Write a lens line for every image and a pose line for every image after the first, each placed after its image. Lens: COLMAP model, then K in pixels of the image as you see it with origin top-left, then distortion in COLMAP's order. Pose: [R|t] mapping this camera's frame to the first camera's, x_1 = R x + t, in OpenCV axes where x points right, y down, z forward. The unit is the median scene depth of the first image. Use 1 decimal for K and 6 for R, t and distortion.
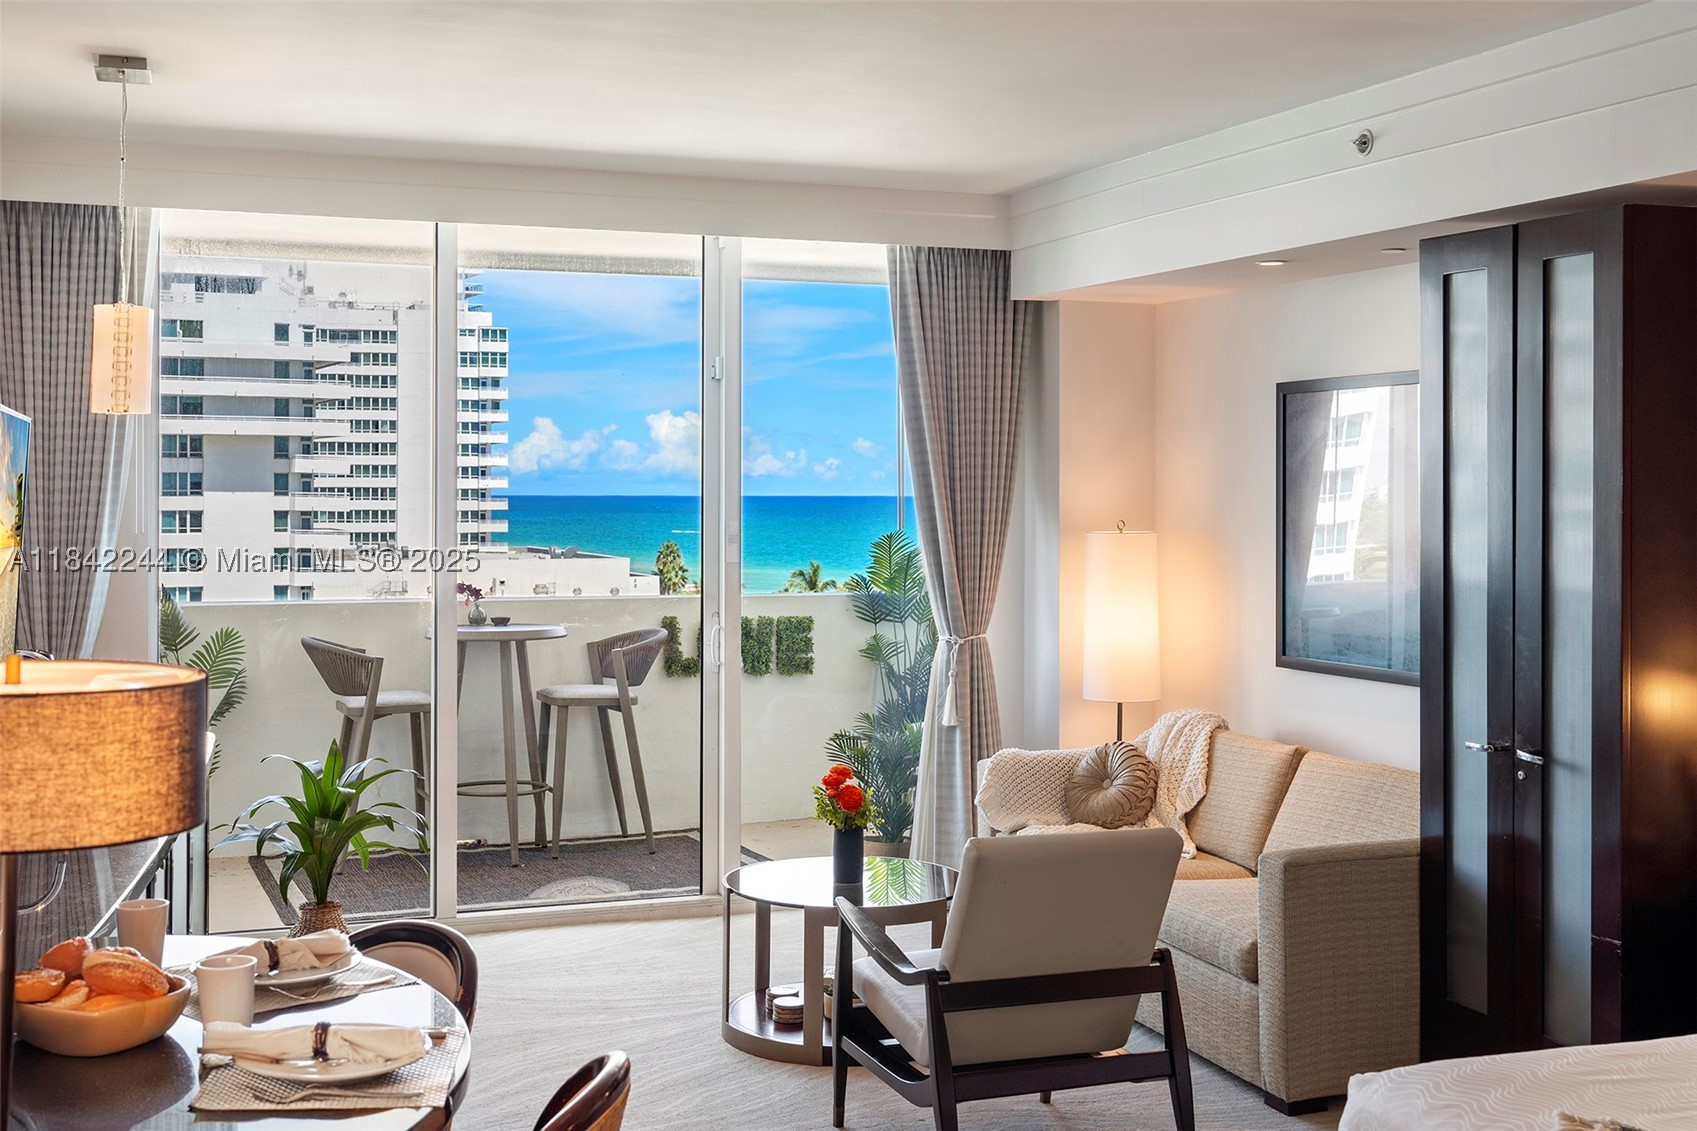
lens RADIAL K [[2041.2, 0, 814.0], [0, 2041.2, 478.9], [0, 0, 1]] dist [-0.009998, -0.039430]
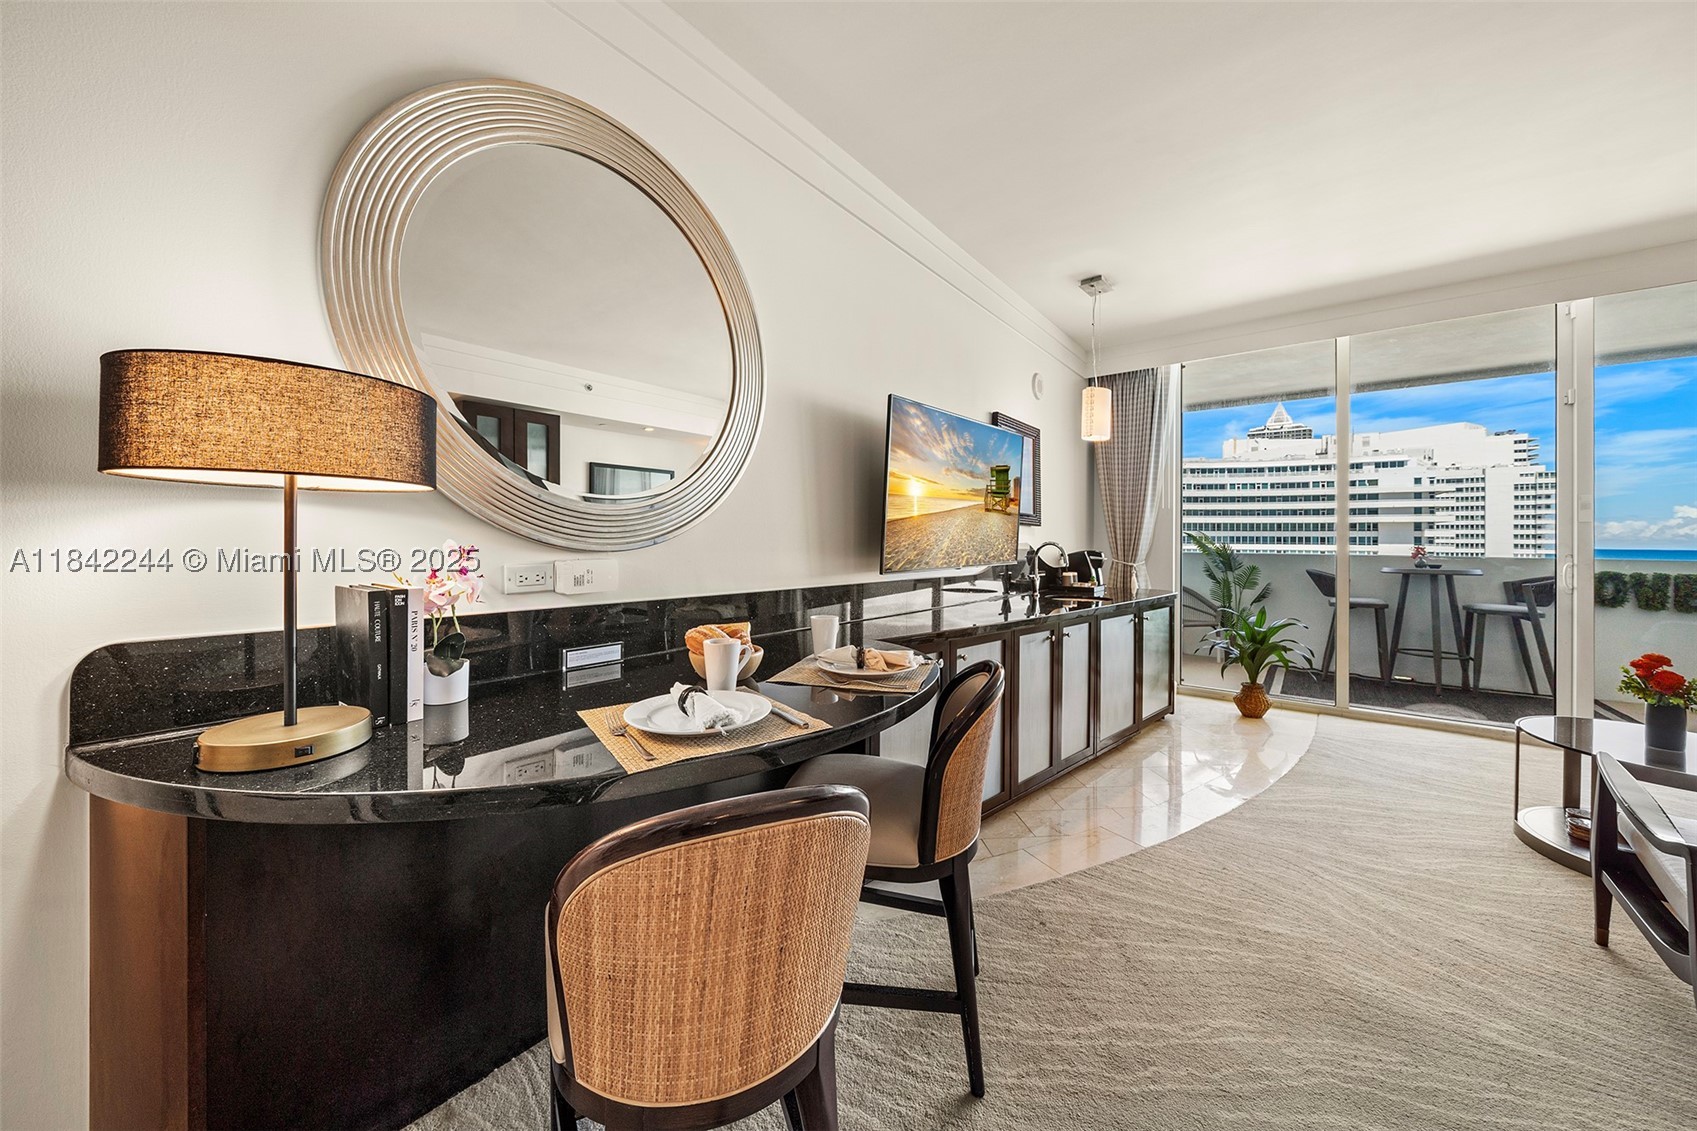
lens RADIAL K [[591.2, 0, 843.7], [0, 591.2, 535.8], [0, 0, 1]] dist [-0.006145, 0.000248]
pose [[0.509861, -0.003930, -0.860248, 0.060499], [-0.003178, 0.999974, -0.006452, 0.062293], [0.860251, 0.006023, 0.509835, 0.333103]]
